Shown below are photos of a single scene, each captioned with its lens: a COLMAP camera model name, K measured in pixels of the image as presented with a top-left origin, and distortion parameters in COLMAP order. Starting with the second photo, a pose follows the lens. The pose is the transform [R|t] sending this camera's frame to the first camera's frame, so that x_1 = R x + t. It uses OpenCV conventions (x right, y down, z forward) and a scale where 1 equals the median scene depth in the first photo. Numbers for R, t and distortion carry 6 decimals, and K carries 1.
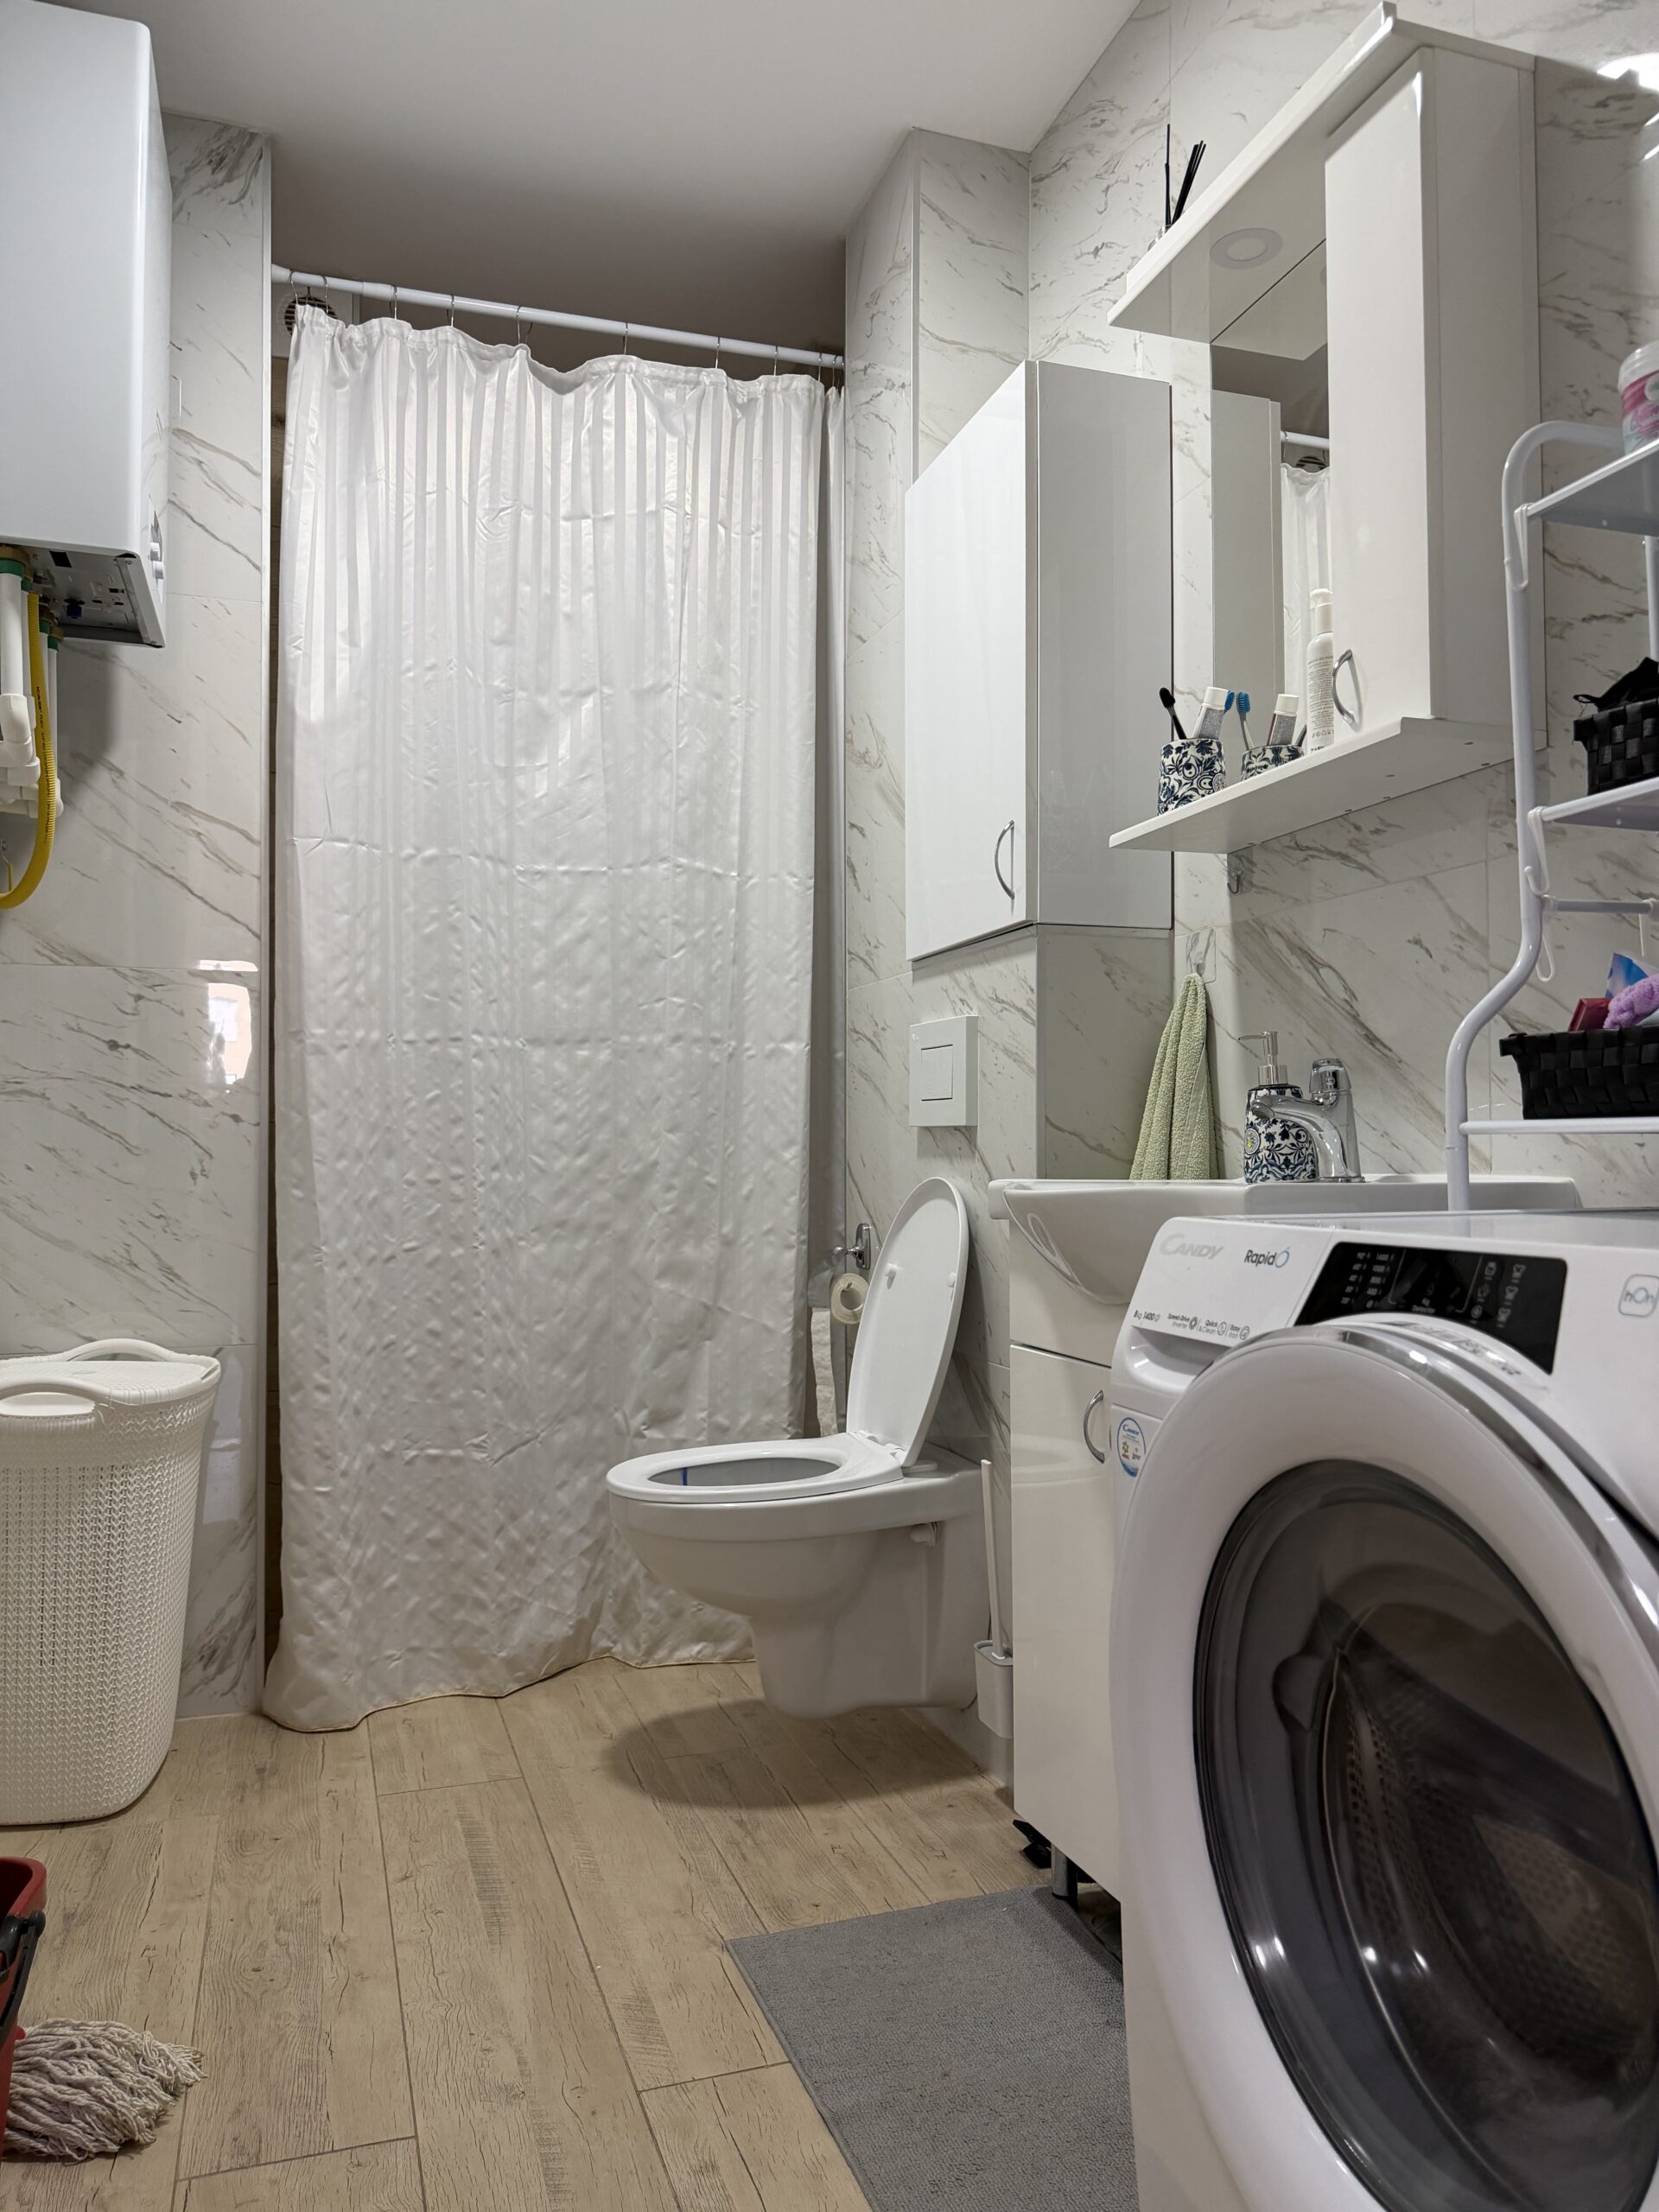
lens RADIAL K [[1572.3, 0, 829.8], [0, 1572.3, 1108.4], [0, 0, 1]] dist [0.001595, -0.000094]
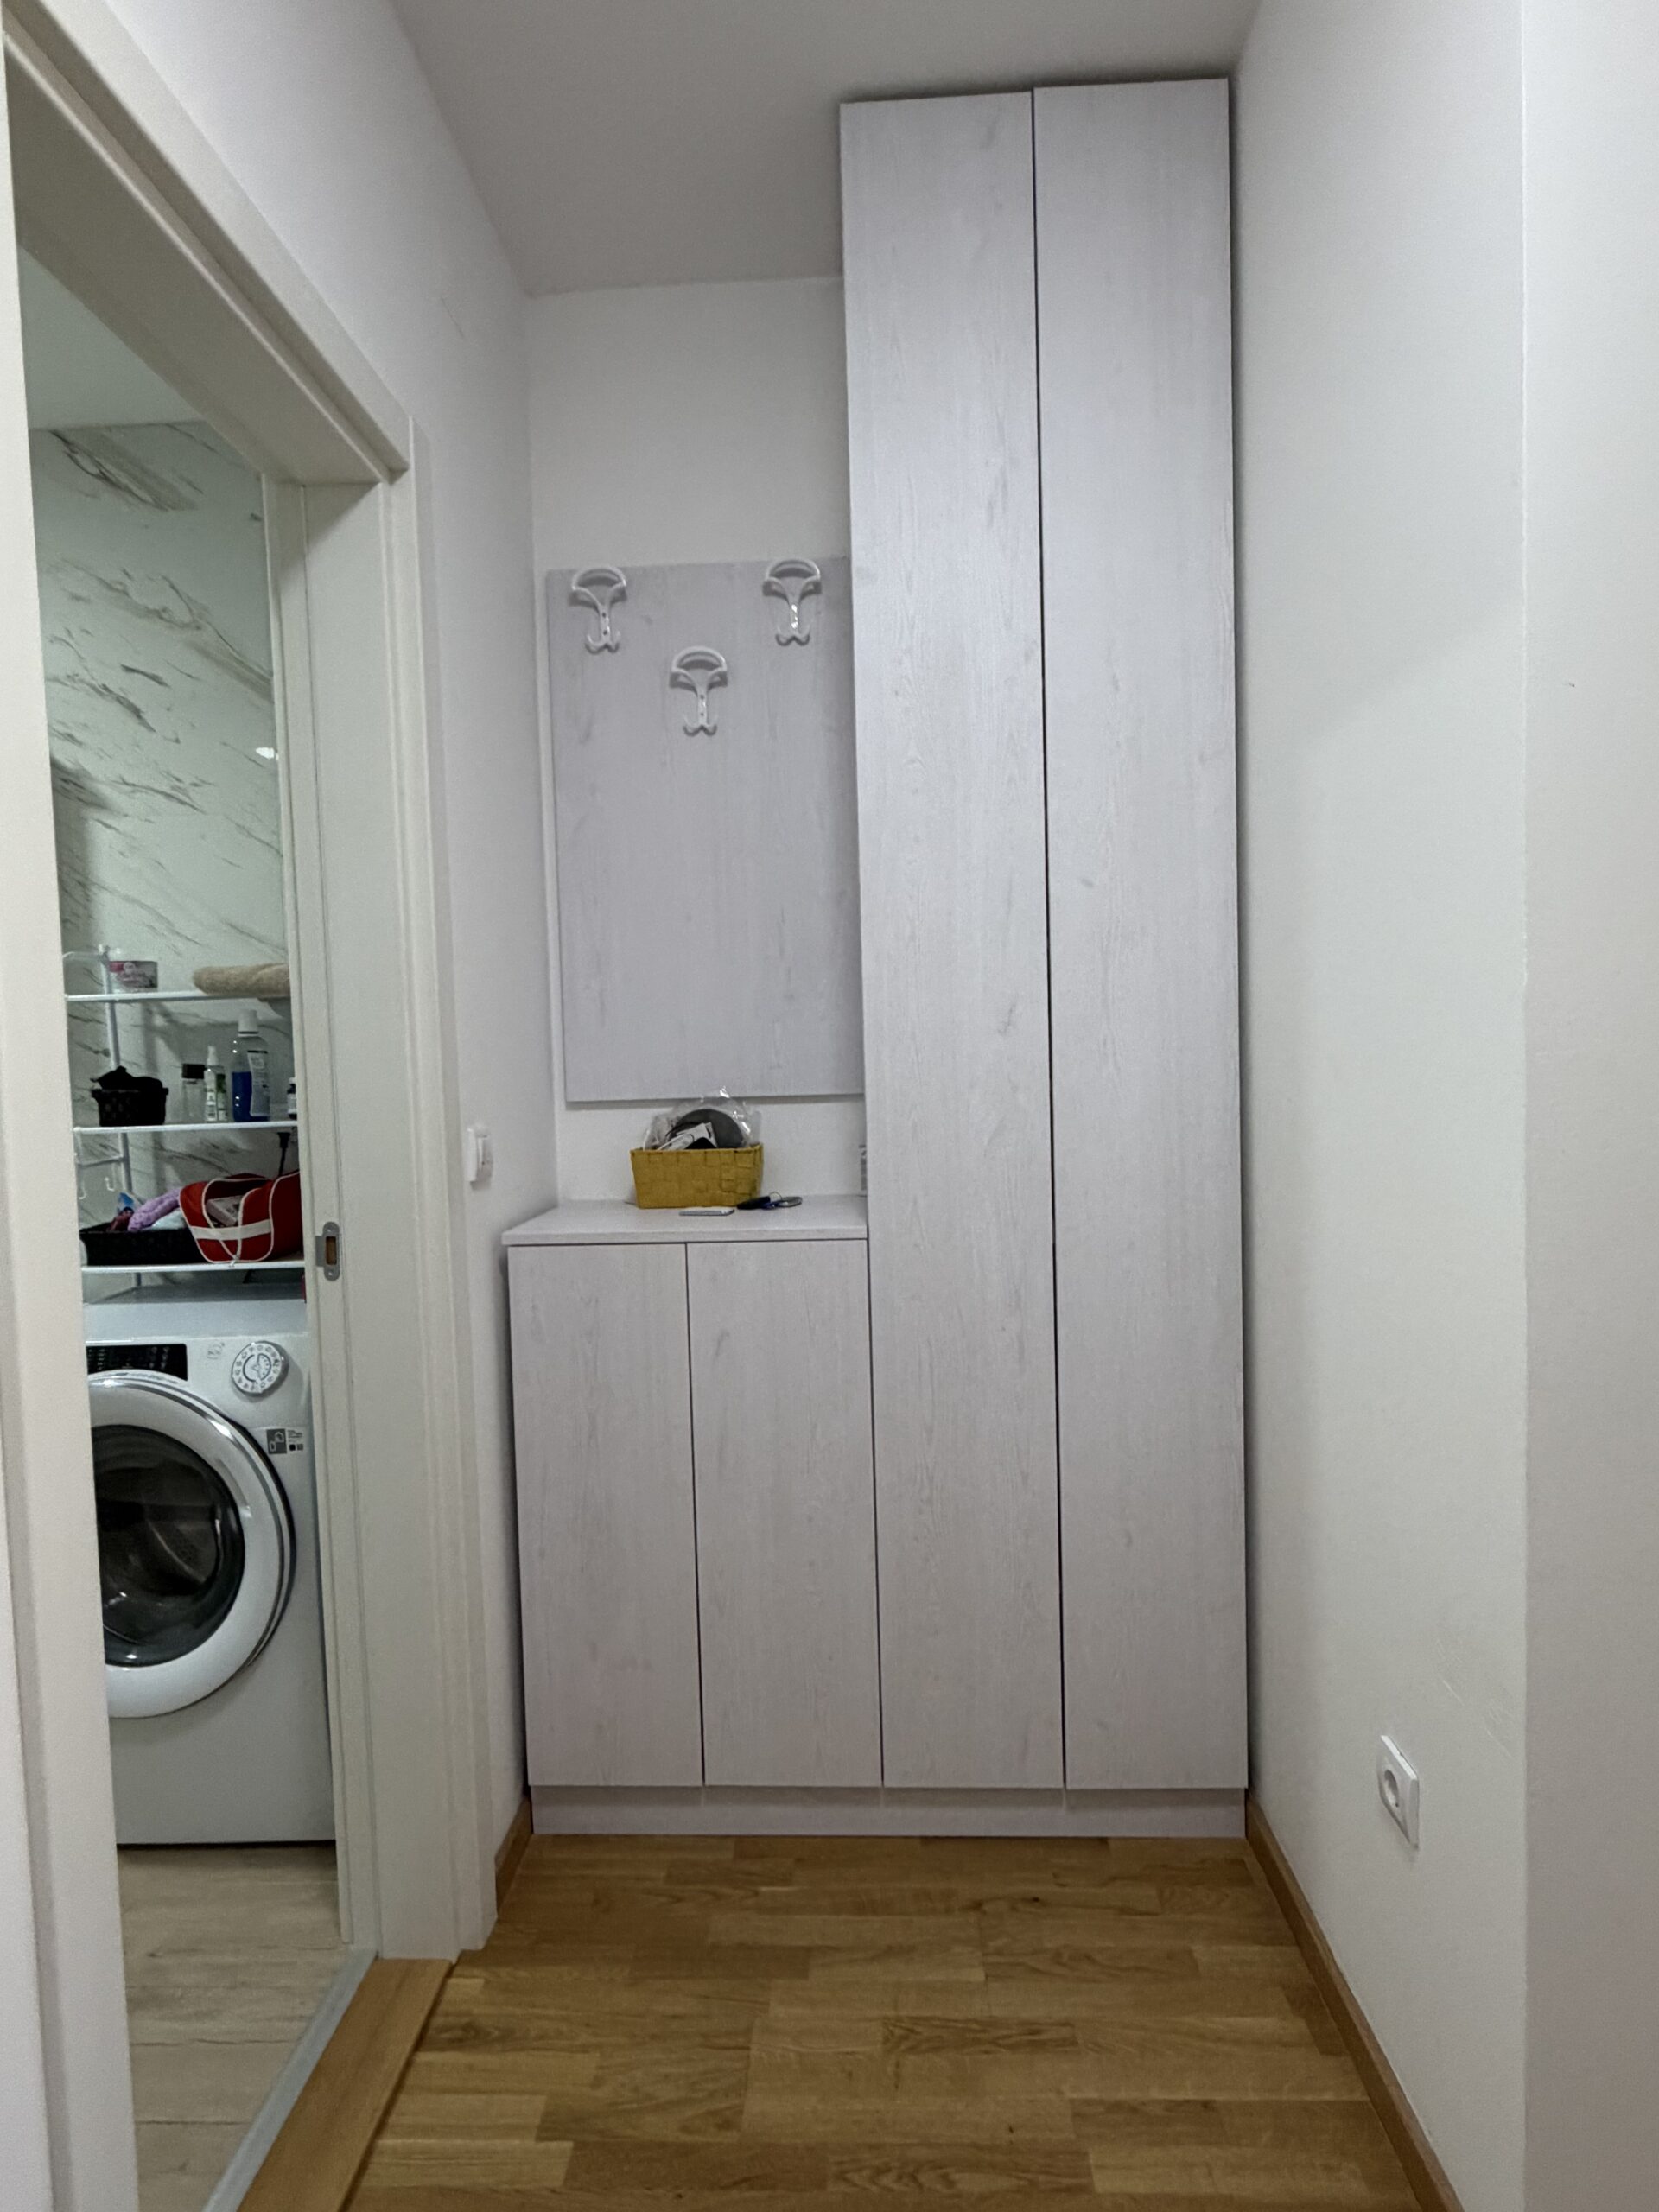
lens RADIAL K [[1141.2, 0, 829.3], [0, 1141.2, 1109.0], [0, 0, 1]] dist [0.001542, 0.000131]
pose [[0.353496, -0.059052, 0.933570, -0.856078], [0.011781, 0.998207, 0.058680, -0.353474], [-0.935362, -0.009745, 0.353558, -0.749808]]
